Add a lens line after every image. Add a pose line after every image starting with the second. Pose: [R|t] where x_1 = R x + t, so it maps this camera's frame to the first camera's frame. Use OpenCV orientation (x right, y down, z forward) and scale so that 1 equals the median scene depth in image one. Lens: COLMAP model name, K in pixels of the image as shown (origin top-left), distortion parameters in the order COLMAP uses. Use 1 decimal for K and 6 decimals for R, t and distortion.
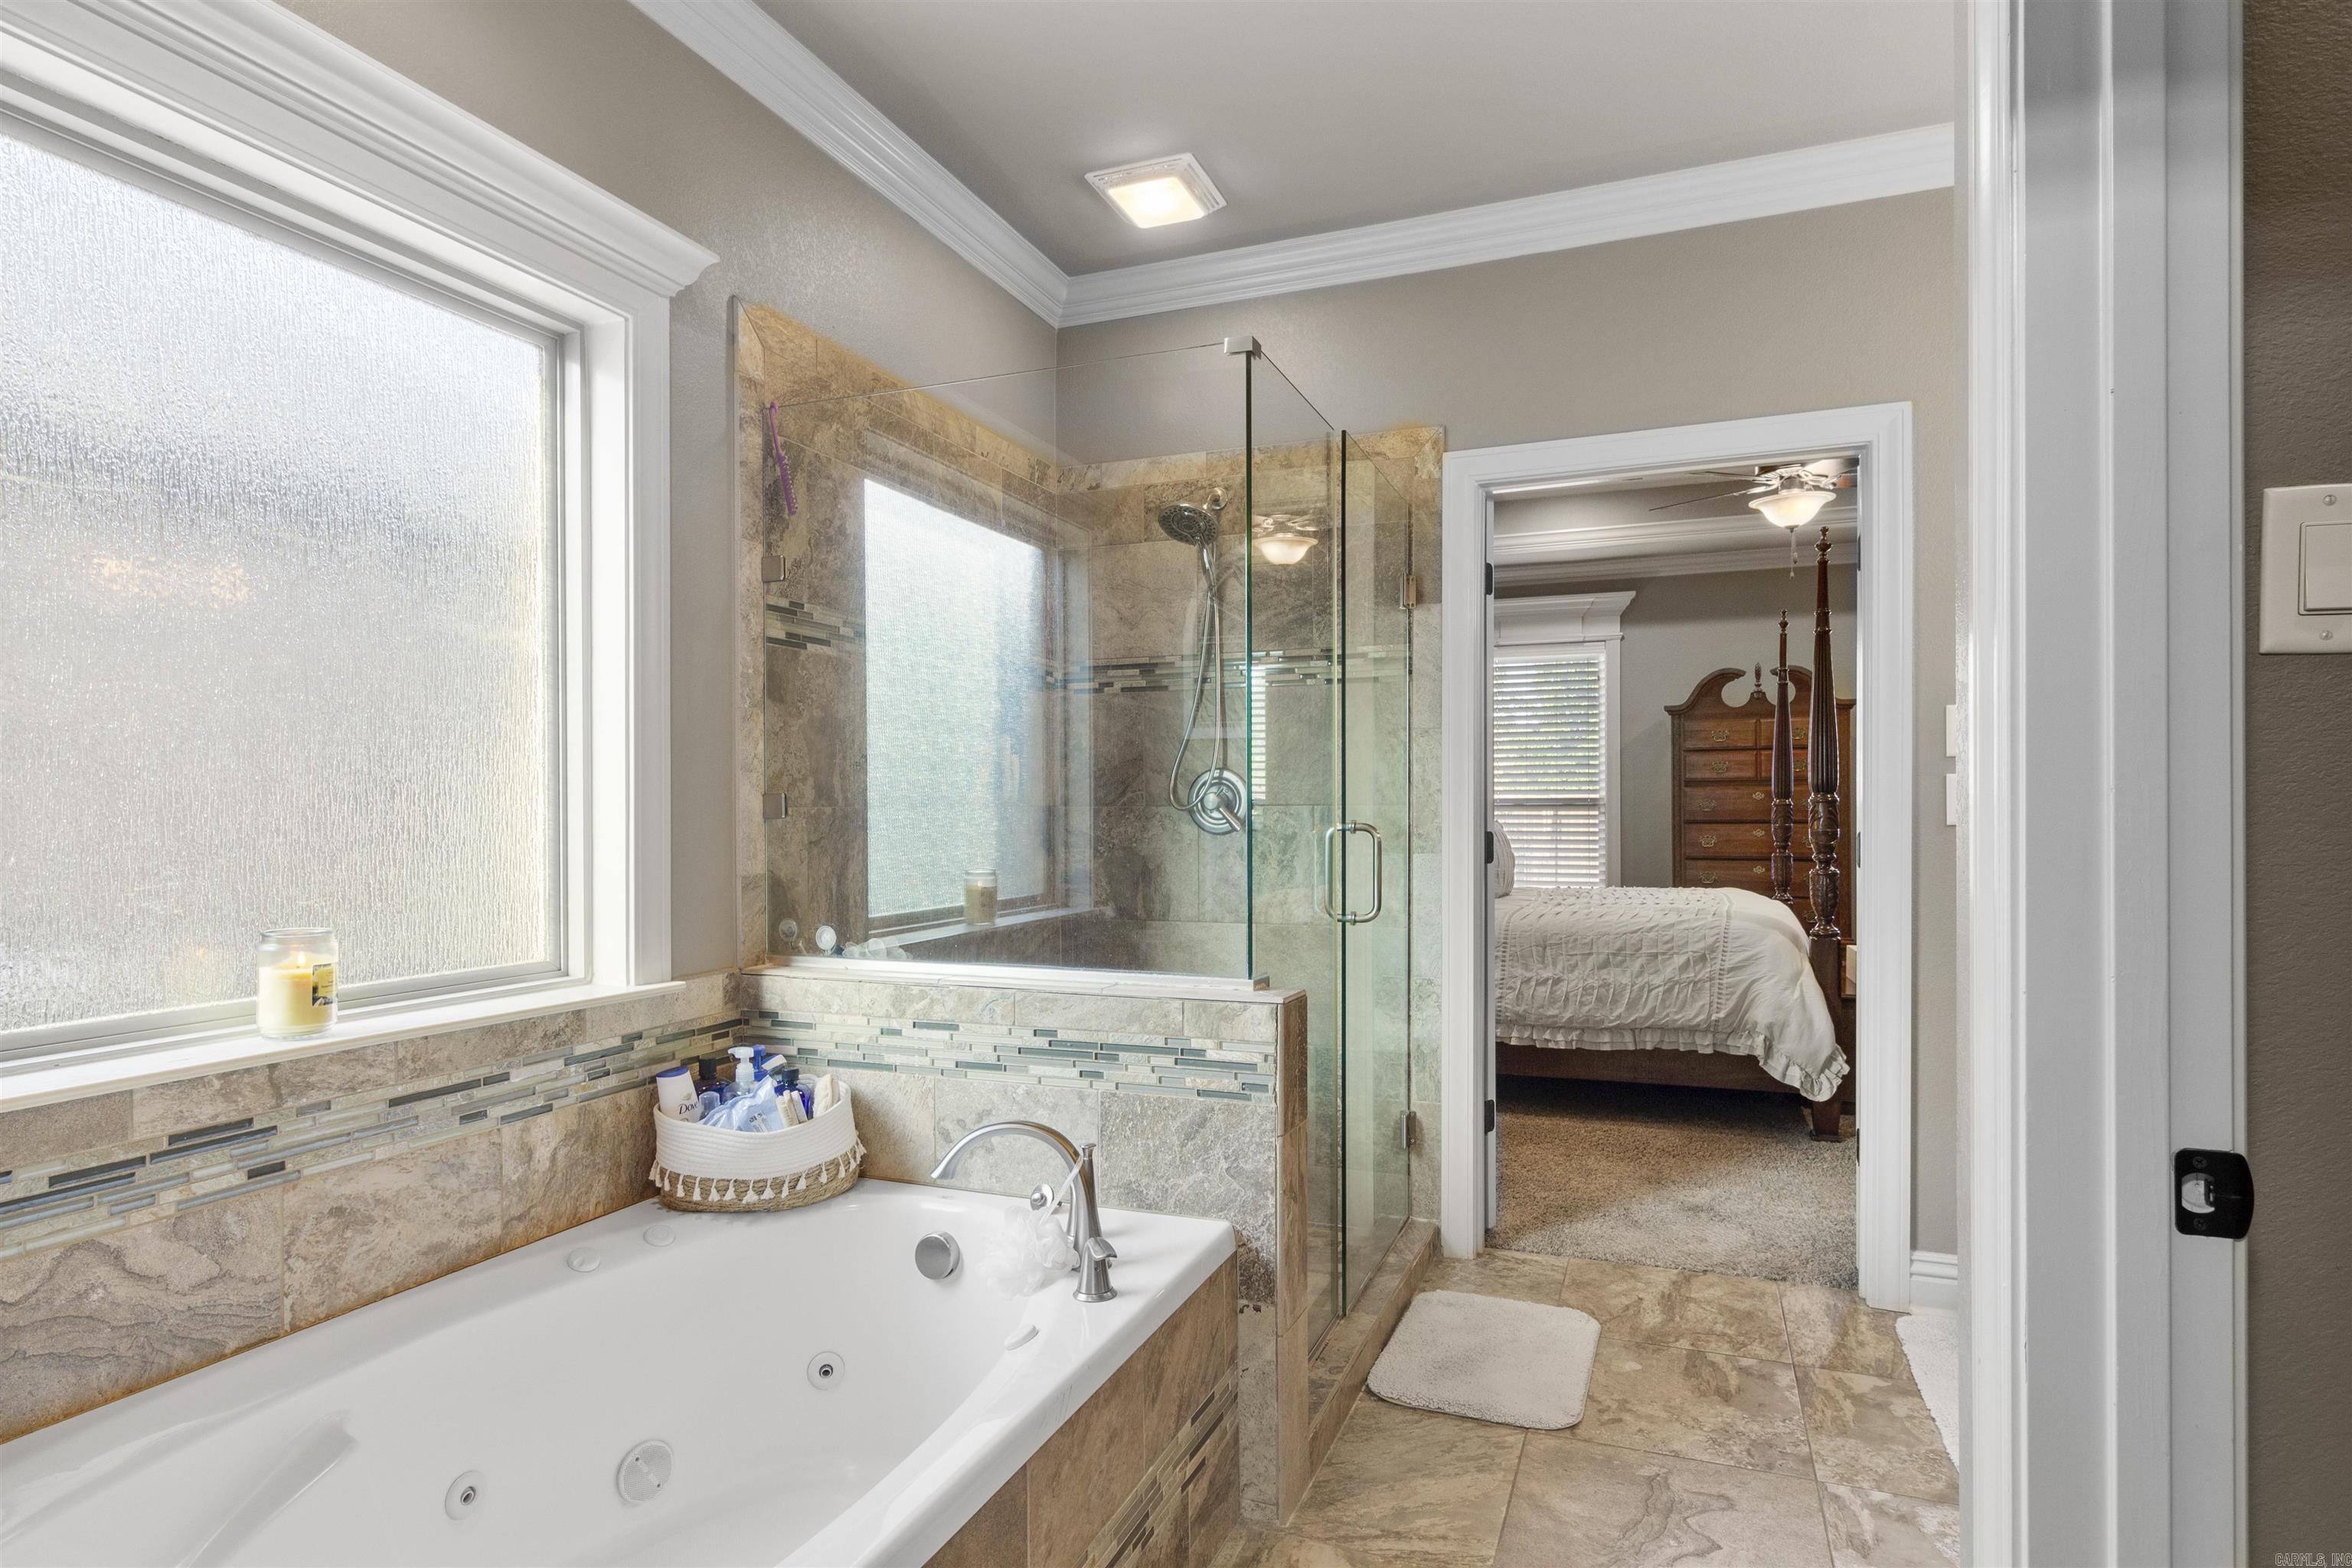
lens RADIAL K [[1287.0, 0, 1163.0], [0, 1287.0, 819.1], [0, 0, 1]] dist [-0.008322, -0.000614]
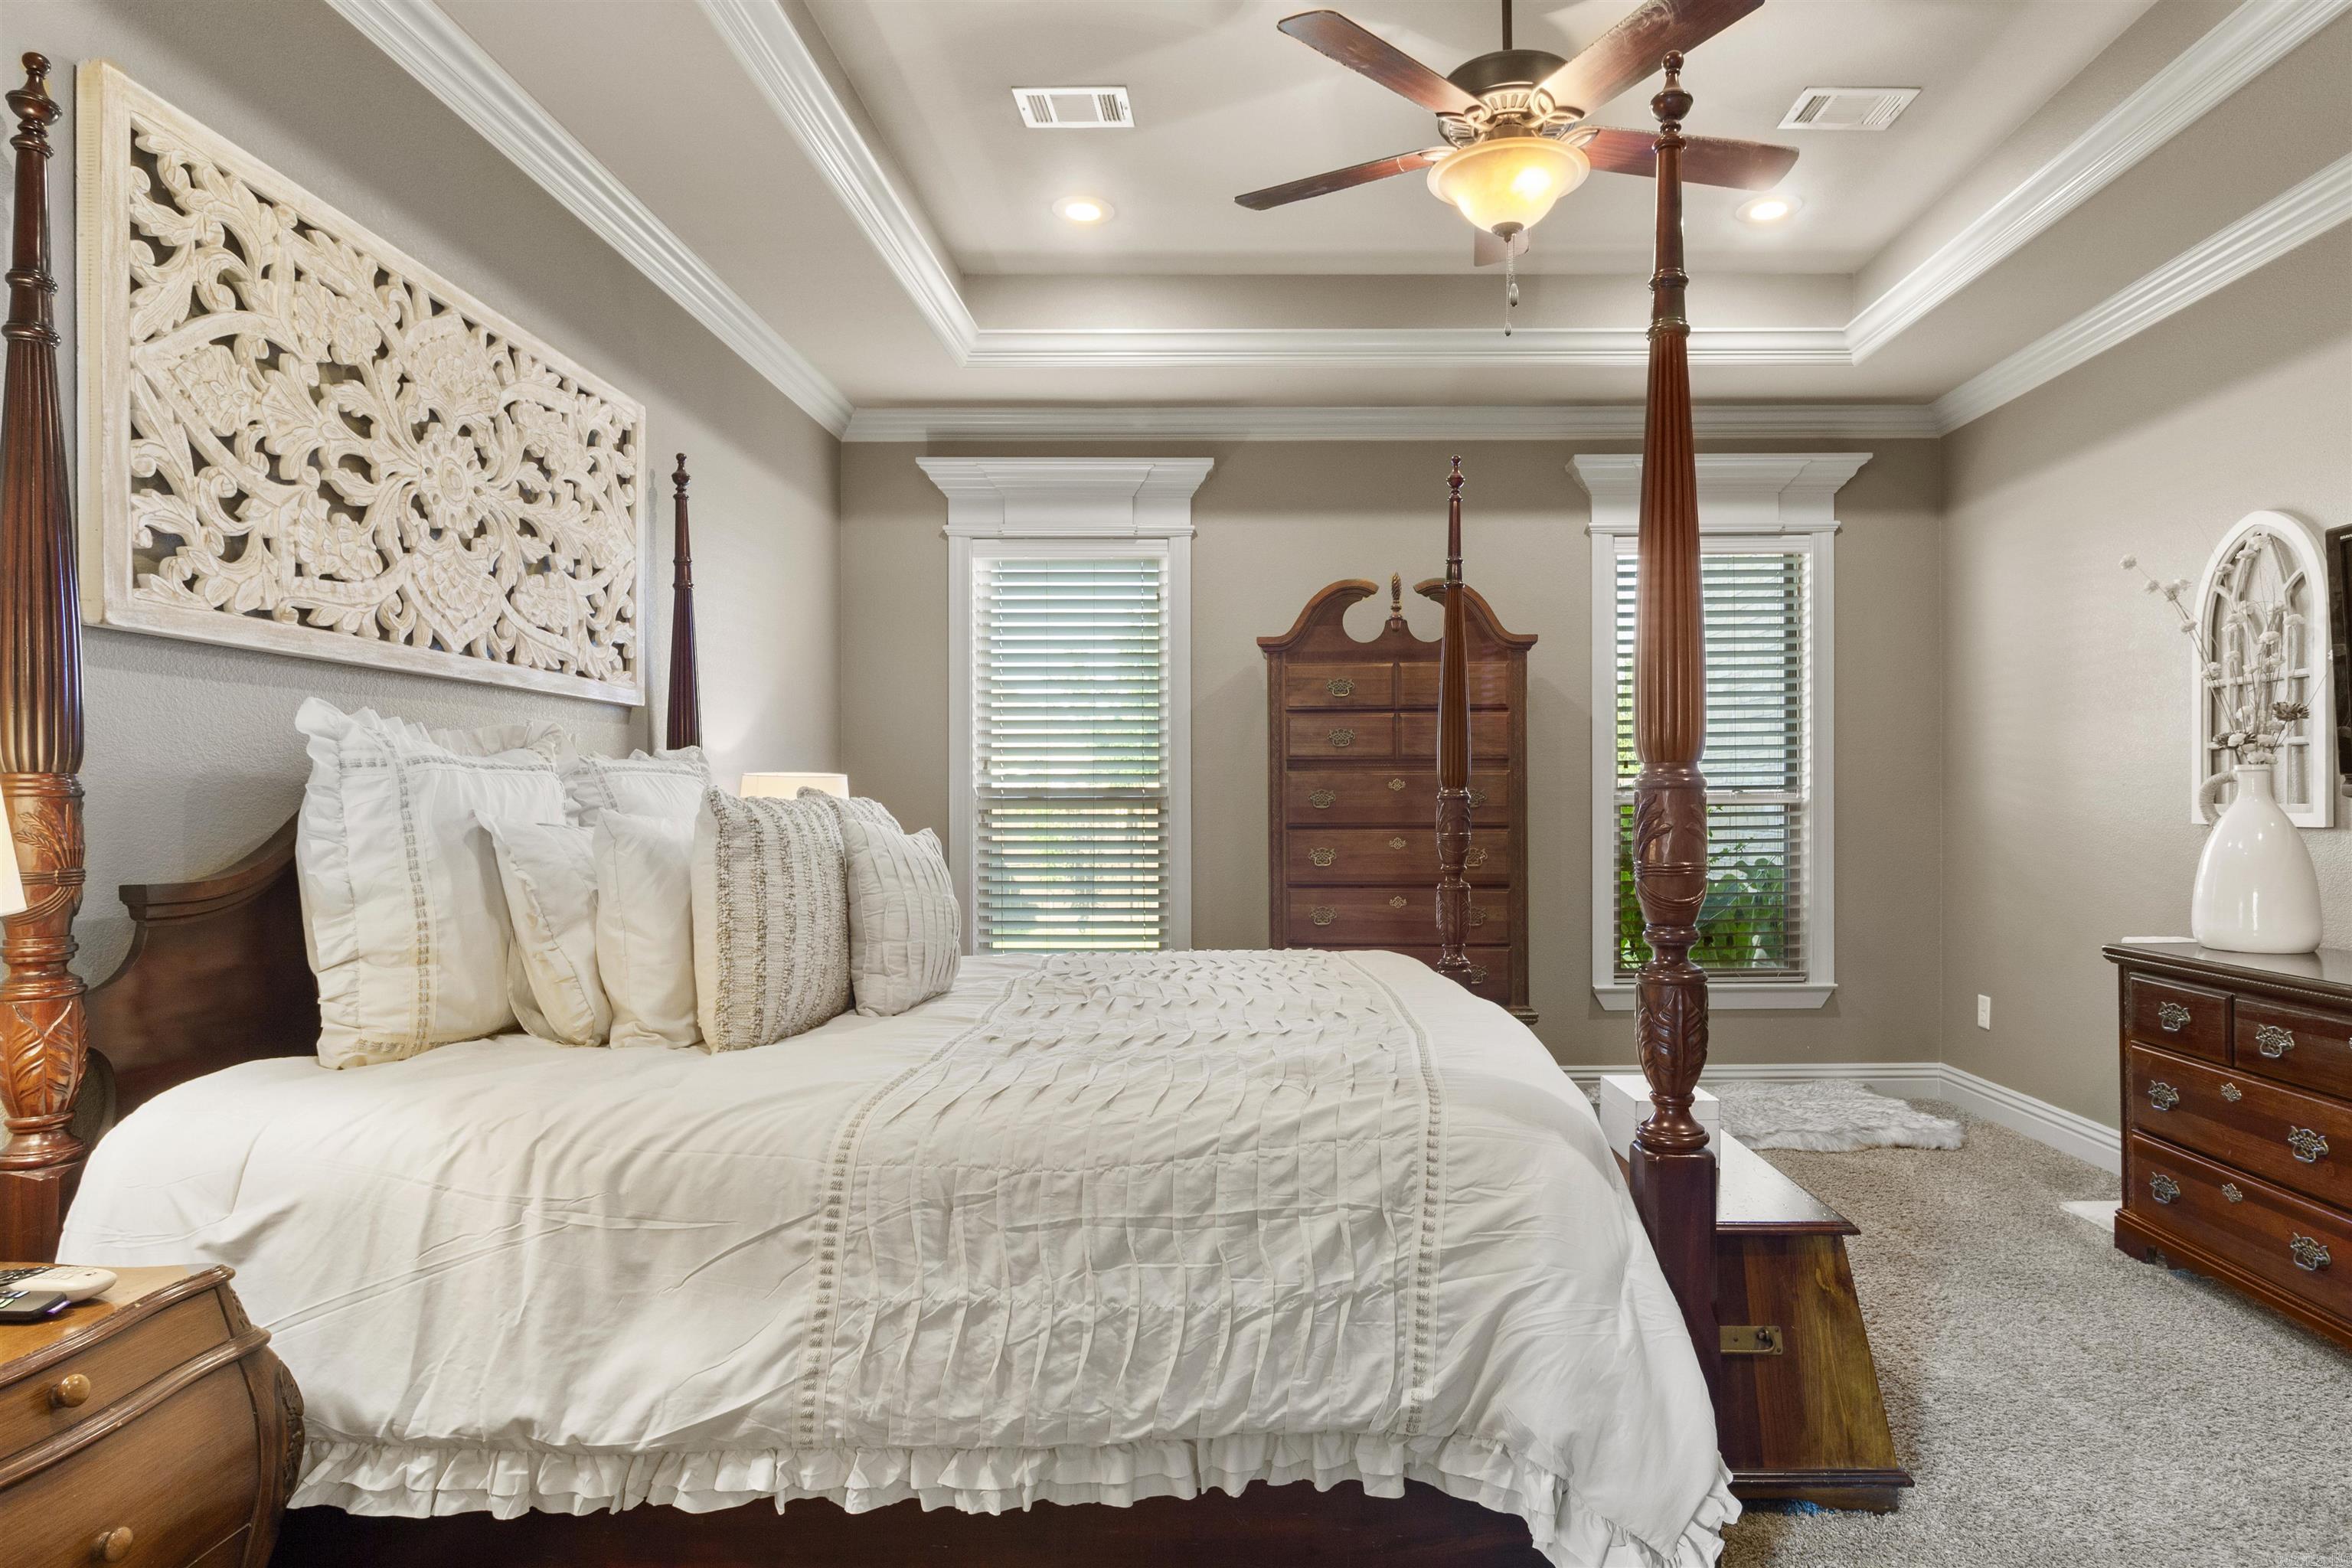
lens RADIAL K [[1287.0, 0, 1176.1], [0, 1287.0, 796.8], [0, 0, 1]] dist [-0.008322, -0.000614]
pose [[0.950173, 0.005125, 0.311681, 0.249801], [-0.000900, 0.999906, -0.013697, -0.005254], [-0.311722, 0.012734, 0.950088, 0.661070]]
